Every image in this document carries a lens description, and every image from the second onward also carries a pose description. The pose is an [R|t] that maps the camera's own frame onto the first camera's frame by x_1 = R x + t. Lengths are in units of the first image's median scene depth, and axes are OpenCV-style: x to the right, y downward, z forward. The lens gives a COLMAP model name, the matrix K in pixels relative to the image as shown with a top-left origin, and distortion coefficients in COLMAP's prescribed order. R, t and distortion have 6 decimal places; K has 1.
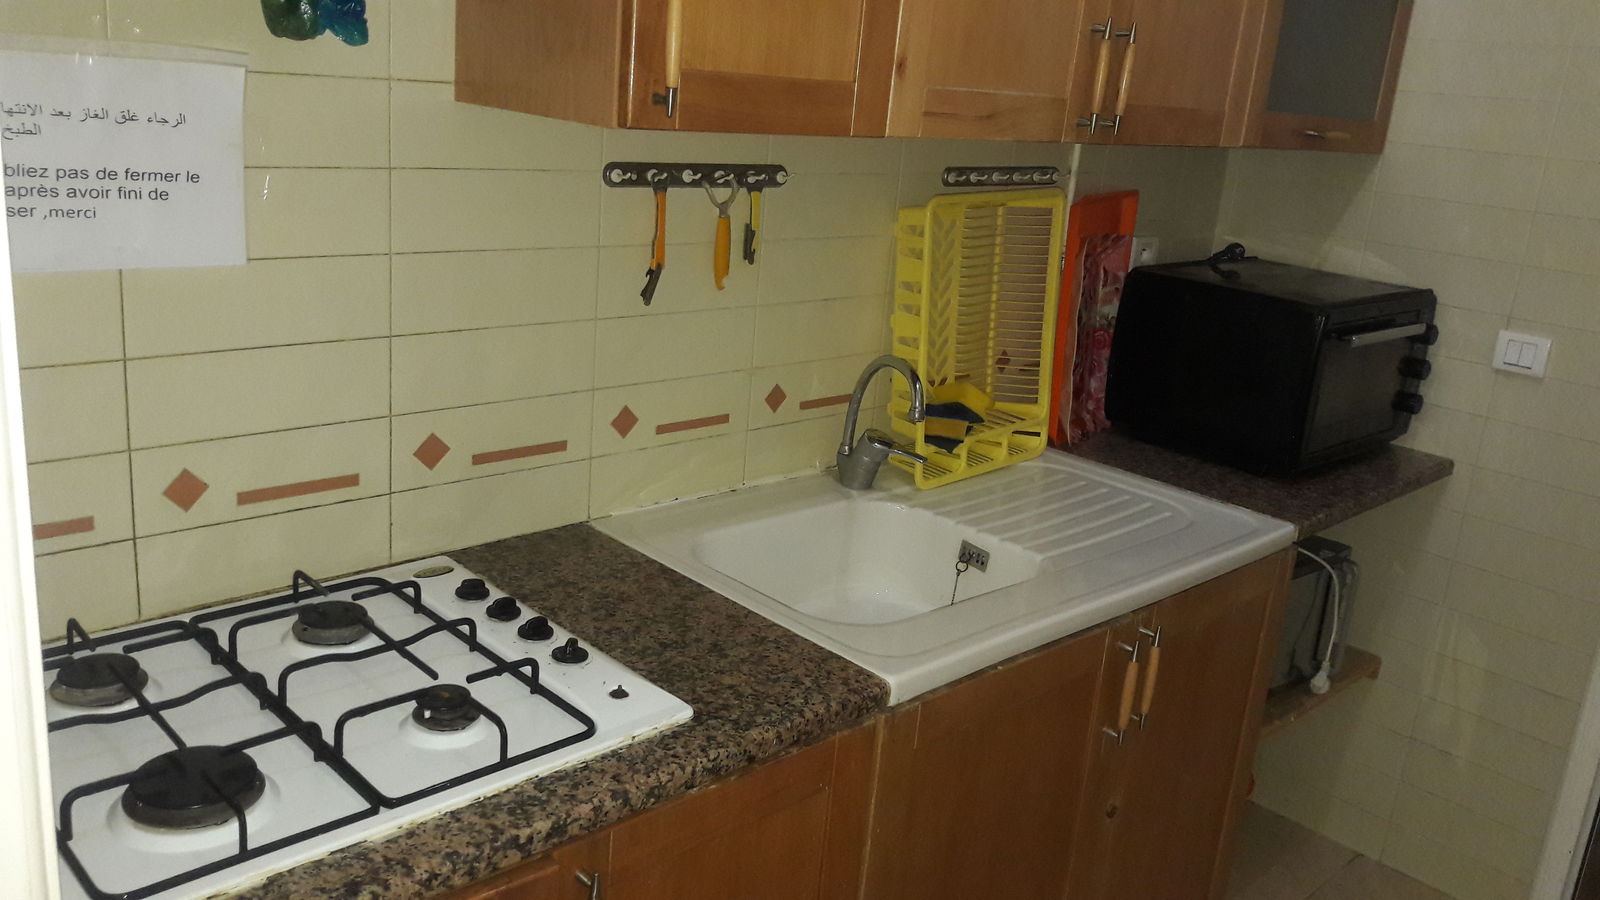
lens RADIAL K [[1285.3, 0, 794.1], [0, 1285.3, 428.0], [0, 0, 1]] dist [0.087672, -0.154507]
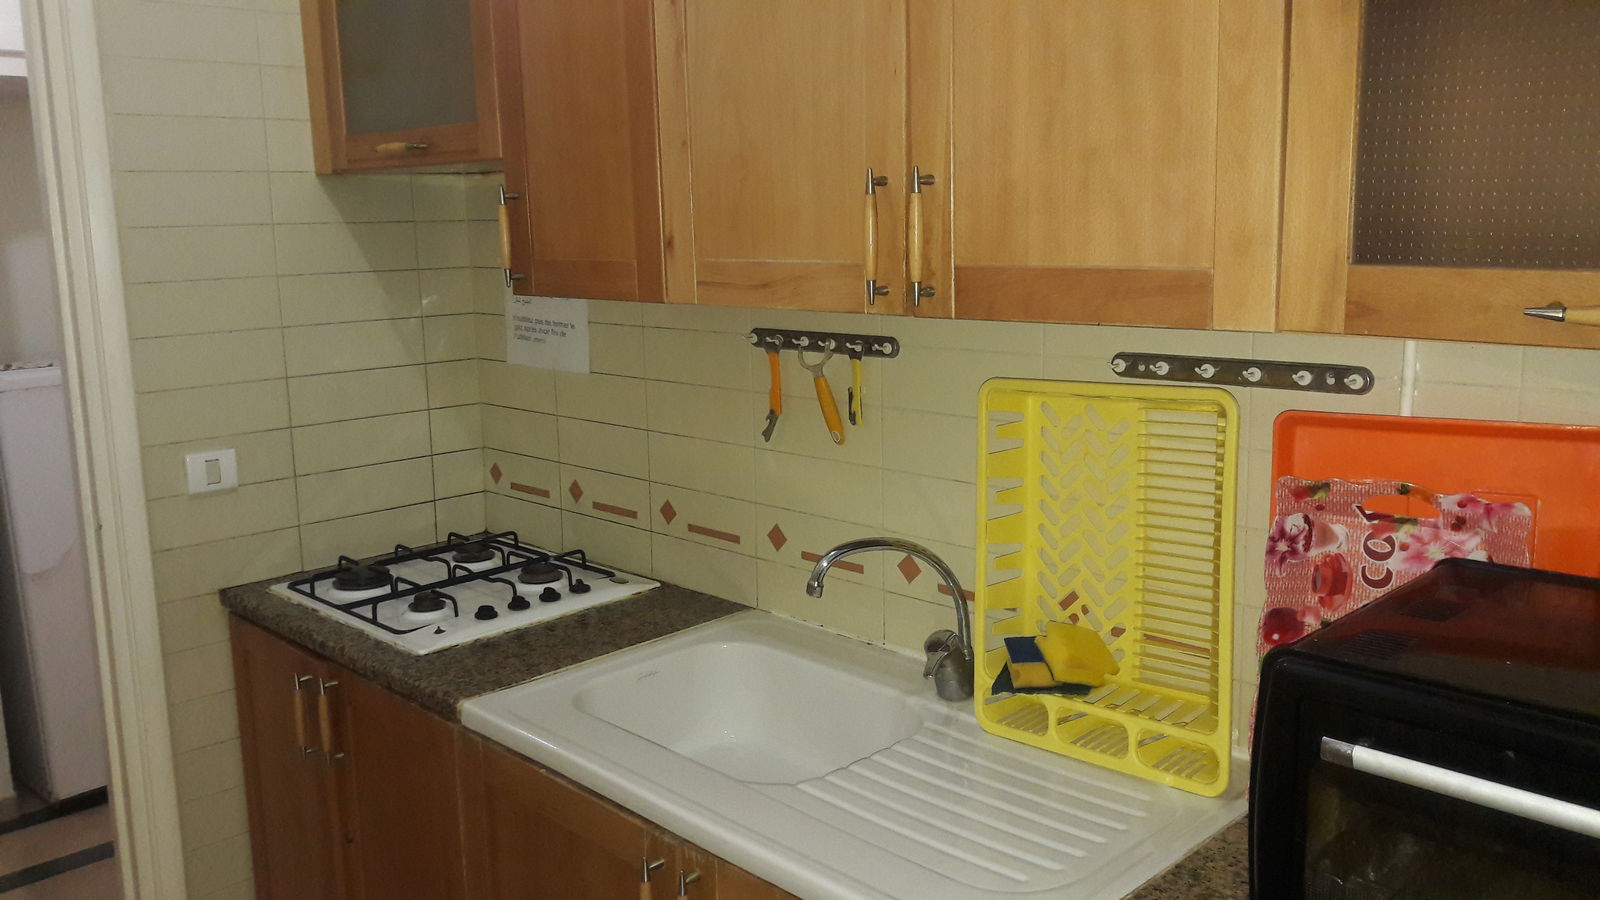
lens RADIAL K [[1288.5, 0, 796.1], [0, 1288.5, 412.1], [0, 0, 1]] dist [0.151229, -0.397355]
pose [[0.020008, 0.068412, -0.997457, 1.198097], [-0.250596, 0.966153, 0.061238, -0.220827], [0.967885, 0.248734, 0.036474, 1.048615]]
